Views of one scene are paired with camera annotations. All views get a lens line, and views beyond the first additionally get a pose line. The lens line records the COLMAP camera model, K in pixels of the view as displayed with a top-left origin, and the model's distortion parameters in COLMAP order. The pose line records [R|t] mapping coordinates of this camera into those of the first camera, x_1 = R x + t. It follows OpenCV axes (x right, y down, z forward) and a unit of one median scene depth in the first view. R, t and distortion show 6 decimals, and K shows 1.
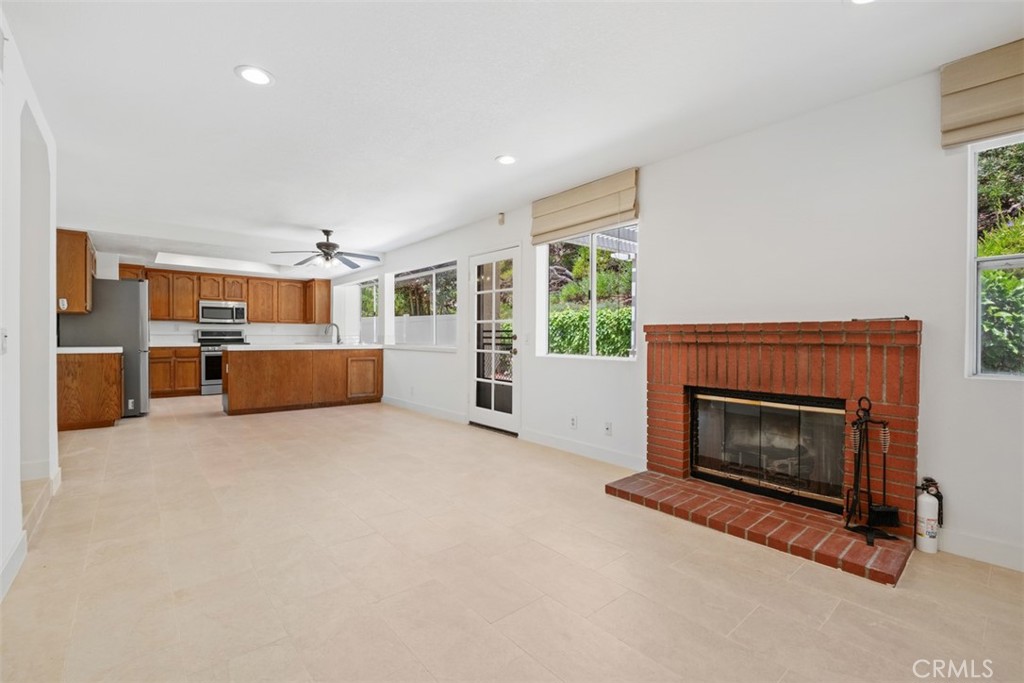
lens RADIAL K [[441.0, 0, 517.7], [0, 441.0, 342.9], [0, 0, 1]] dist [-0.001131, -0.001667]
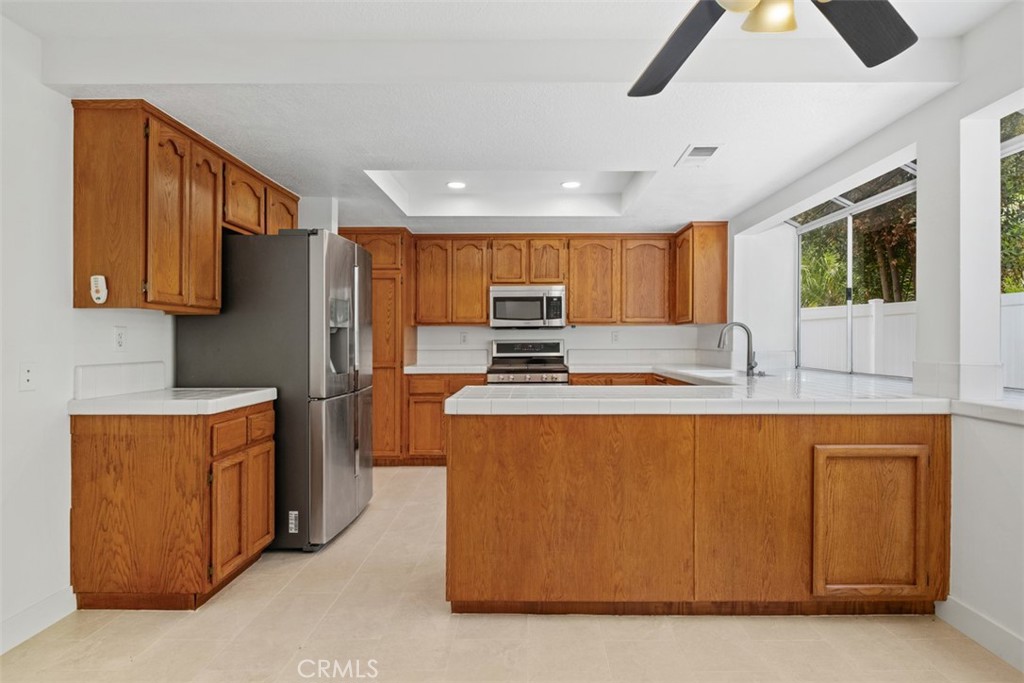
lens RADIAL K [[533.4, 0, 538.4], [0, 533.4, 337.4], [0, 0, 1]] dist [-0.021926, -0.000381]
pose [[0.761910, -0.008975, -0.647621, -0.291674], [-0.002285, 0.999860, -0.016546, -0.026498], [0.647679, 0.014086, 0.761783, 0.615204]]
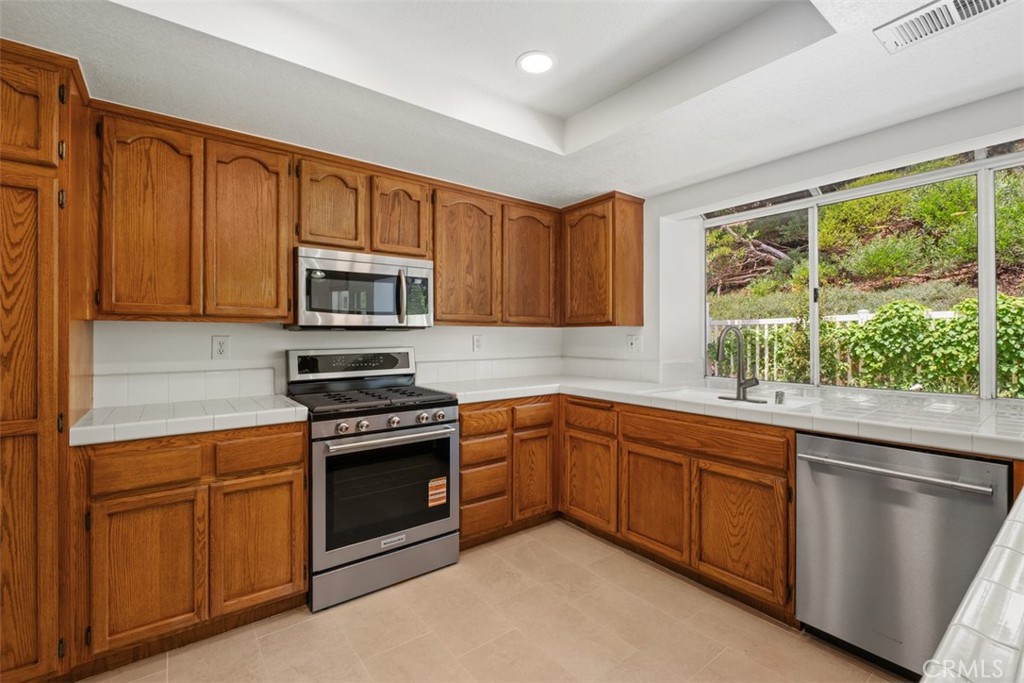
lens RADIAL K [[441.0, 0, 519.6], [0, 441.0, 336.1], [0, 0, 1]] dist [-0.001131, -0.001667]
pose [[0.998847, -0.006144, -0.047622, -0.645263], [0.005424, 0.999869, -0.015236, -0.039867], [0.047709, 0.014960, 0.998749, 0.825922]]
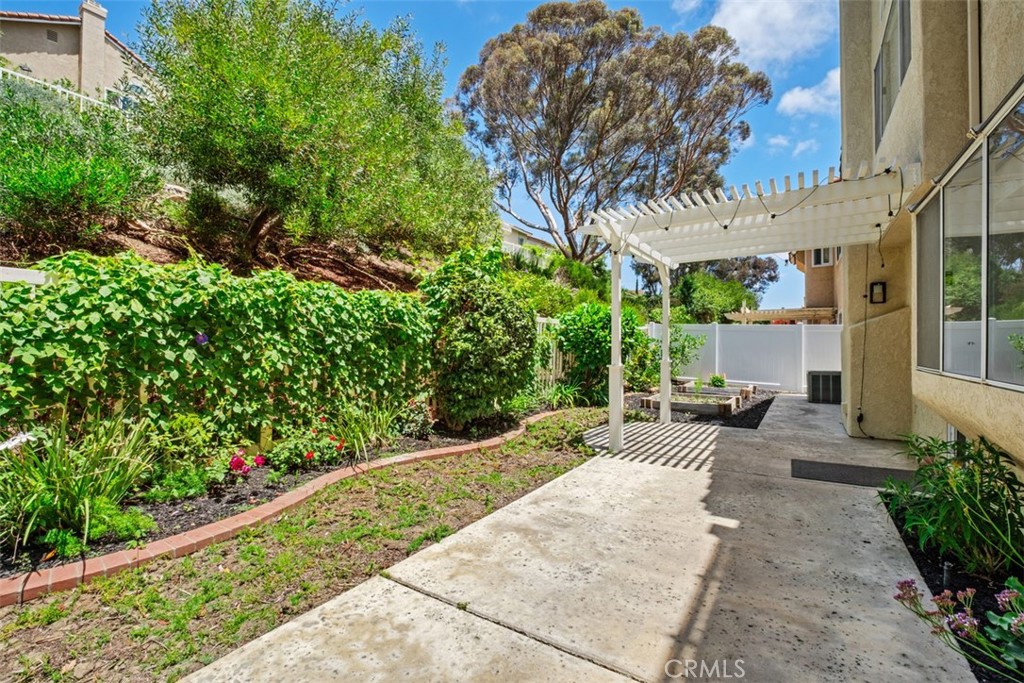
lens RADIAL K [[441.0, 0, 498.1], [0, 441.0, 348.0], [0, 0, 1]] dist [-0.001131, -0.001667]
pose [[-0.264112, -0.004607, 0.964481, -0.370683], [0.011511, 0.999902, 0.007928, -0.022750], [-0.964423, 0.013196, -0.264033, 1.391419]]
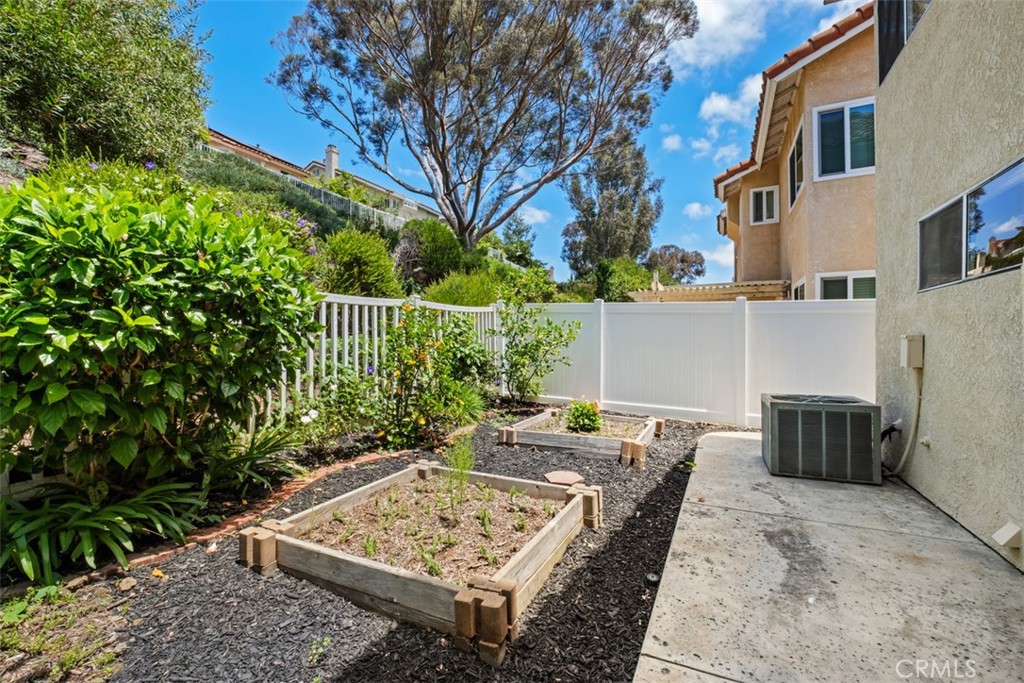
lens RADIAL K [[441.0, 0, 490.2], [0, 441.0, 344.1], [0, 0, 1]] dist [-0.001131, -0.001667]
pose [[-0.371612, -0.007213, 0.928360, 0.288890], [0.012350, 0.999843, 0.012712, -0.014325], [-0.928306, 0.016189, -0.371464, 0.662011]]
